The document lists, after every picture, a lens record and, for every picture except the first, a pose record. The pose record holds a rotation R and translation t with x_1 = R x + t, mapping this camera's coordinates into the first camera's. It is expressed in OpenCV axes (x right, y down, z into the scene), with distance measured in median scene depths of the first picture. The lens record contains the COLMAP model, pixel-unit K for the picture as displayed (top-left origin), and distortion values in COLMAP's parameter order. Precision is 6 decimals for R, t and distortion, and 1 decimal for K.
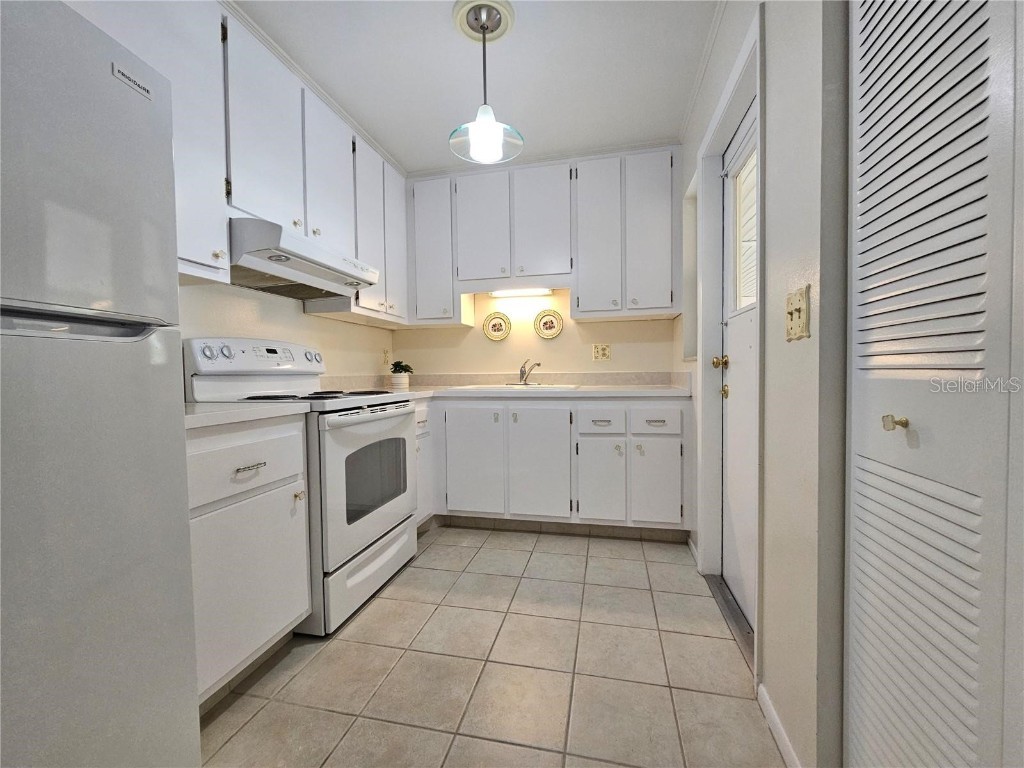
lens RADIAL K [[410.8, 0, 513.7], [0, 410.8, 382.1], [0, 0, 1]] dist [-0.006111, -0.001382]
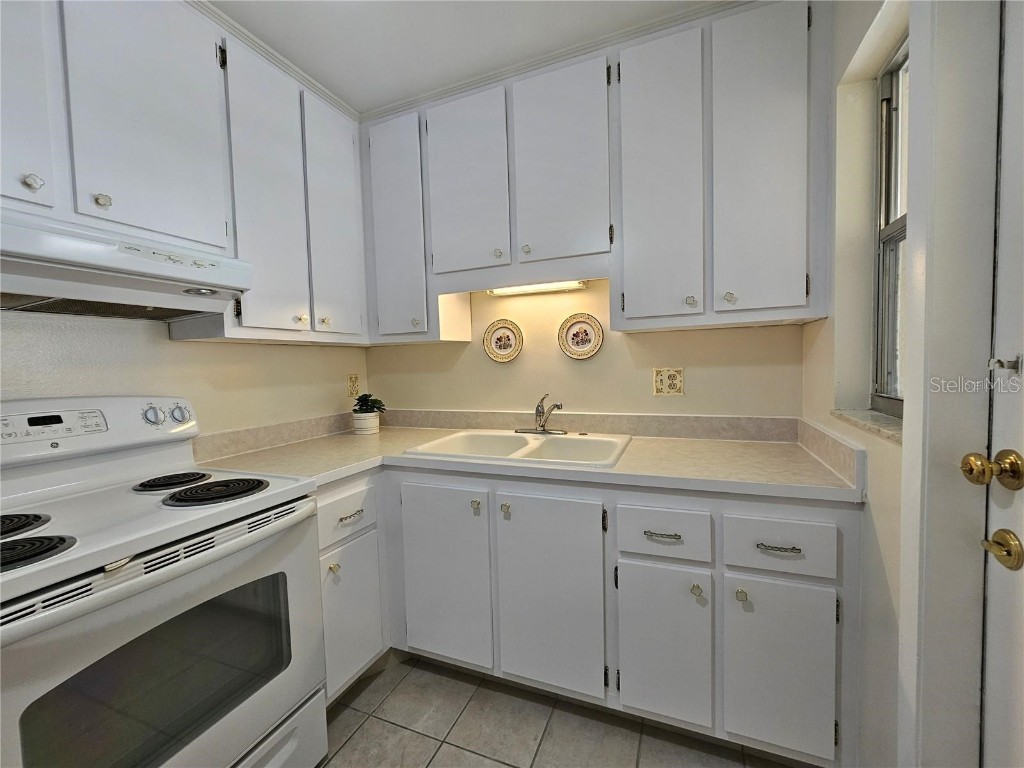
lens RADIAL K [[410.8, 0, 517.0], [0, 410.8, 385.1], [0, 0, 1]] dist [-0.006111, -0.001382]
pose [[0.986549, -0.007507, -0.163296, 0.107663], [0.012443, 0.999495, 0.029224, -0.101164], [0.162994, -0.030863, 0.986144, 0.425598]]
